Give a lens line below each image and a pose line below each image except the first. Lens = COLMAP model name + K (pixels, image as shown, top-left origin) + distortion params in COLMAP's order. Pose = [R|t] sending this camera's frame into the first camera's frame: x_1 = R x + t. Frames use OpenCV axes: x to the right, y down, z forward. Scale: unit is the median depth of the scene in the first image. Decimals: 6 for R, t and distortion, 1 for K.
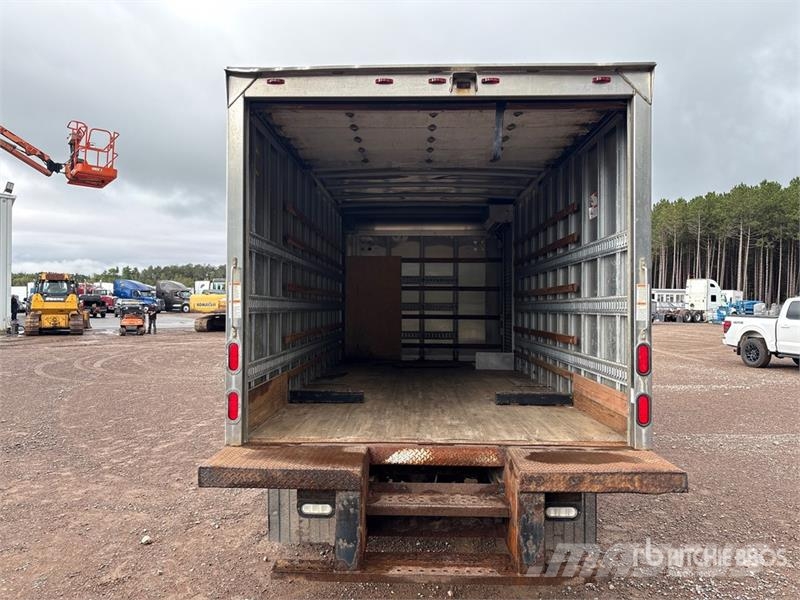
lens RADIAL K [[601.3, 0, 400.0], [0, 601.3, 300.0], [0, 0, 1]] dist [0.038901, -0.033361]
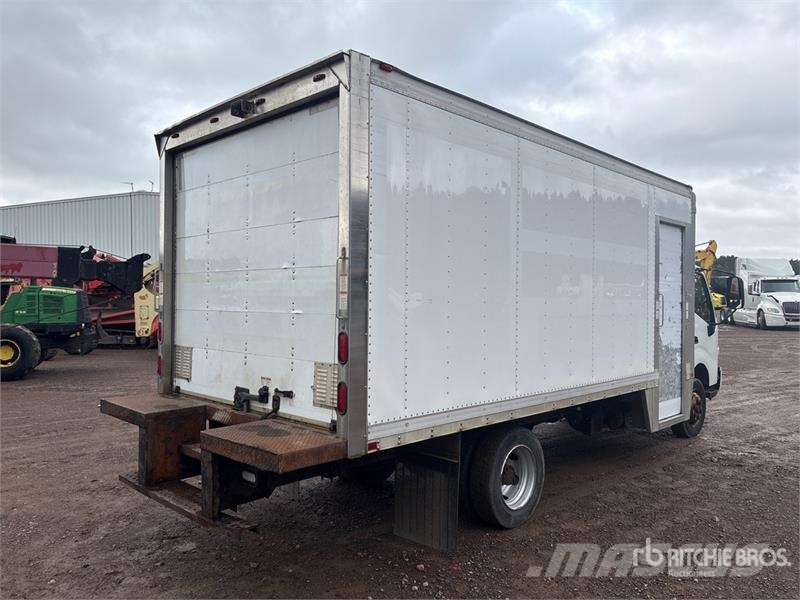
lens RADIAL K [[601.3, 0, 400.0], [0, 601.3, 300.0], [0, 0, 1]] dist [0.038901, -0.033361]
pose [[0.733656, -0.002199, -0.679518, 1.019499], [0.006414, 0.999973, 0.003689, 0.013535], [0.679491, -0.007065, 0.733650, 0.295701]]
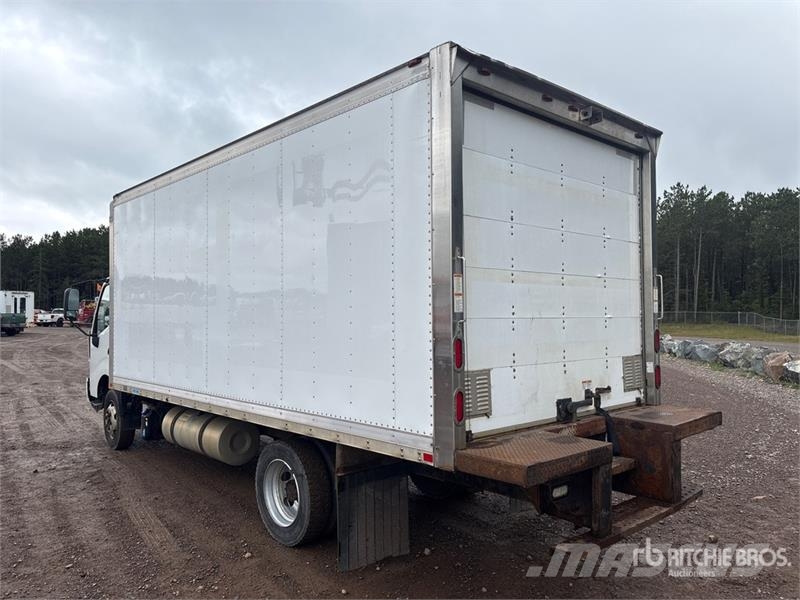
lens RADIAL K [[599.4, 0, 407.4], [0, 599.4, 300.3], [0, 0, 1]] dist [0.048760, -0.037535]
pose [[0.717834, 0.011546, 0.696119, -0.875993], [0.000466, 0.999854, -0.017065, 0.024754], [-0.696214, 0.012574, 0.717724, 0.350781]]
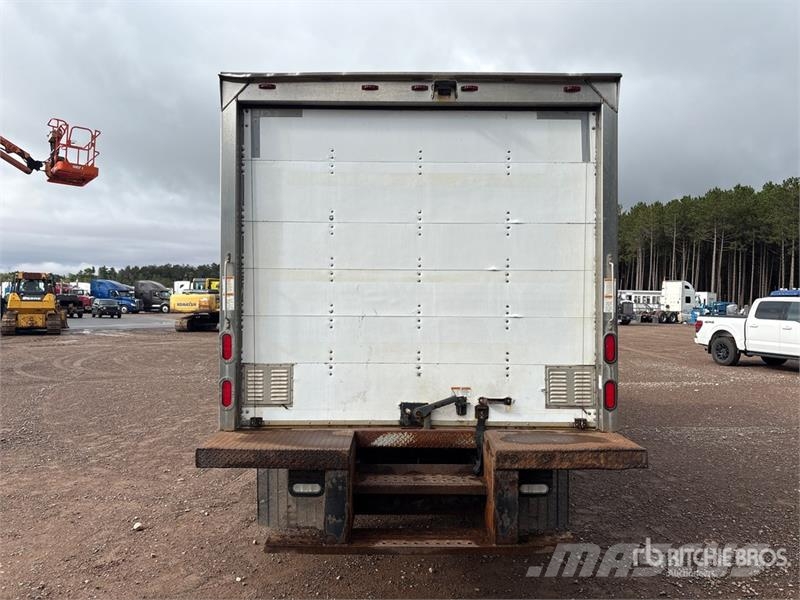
lens RADIAL K [[600.0, 0, 402.6], [0, 600.0, 300.7], [0, 0, 1]] dist [0.046833, -0.036218]
pose [[0.999346, 0.001404, 0.036123, -0.006317], [-0.001377, 0.999999, -0.000790, 0.012475], [-0.036124, 0.000740, 0.999347, -0.057927]]
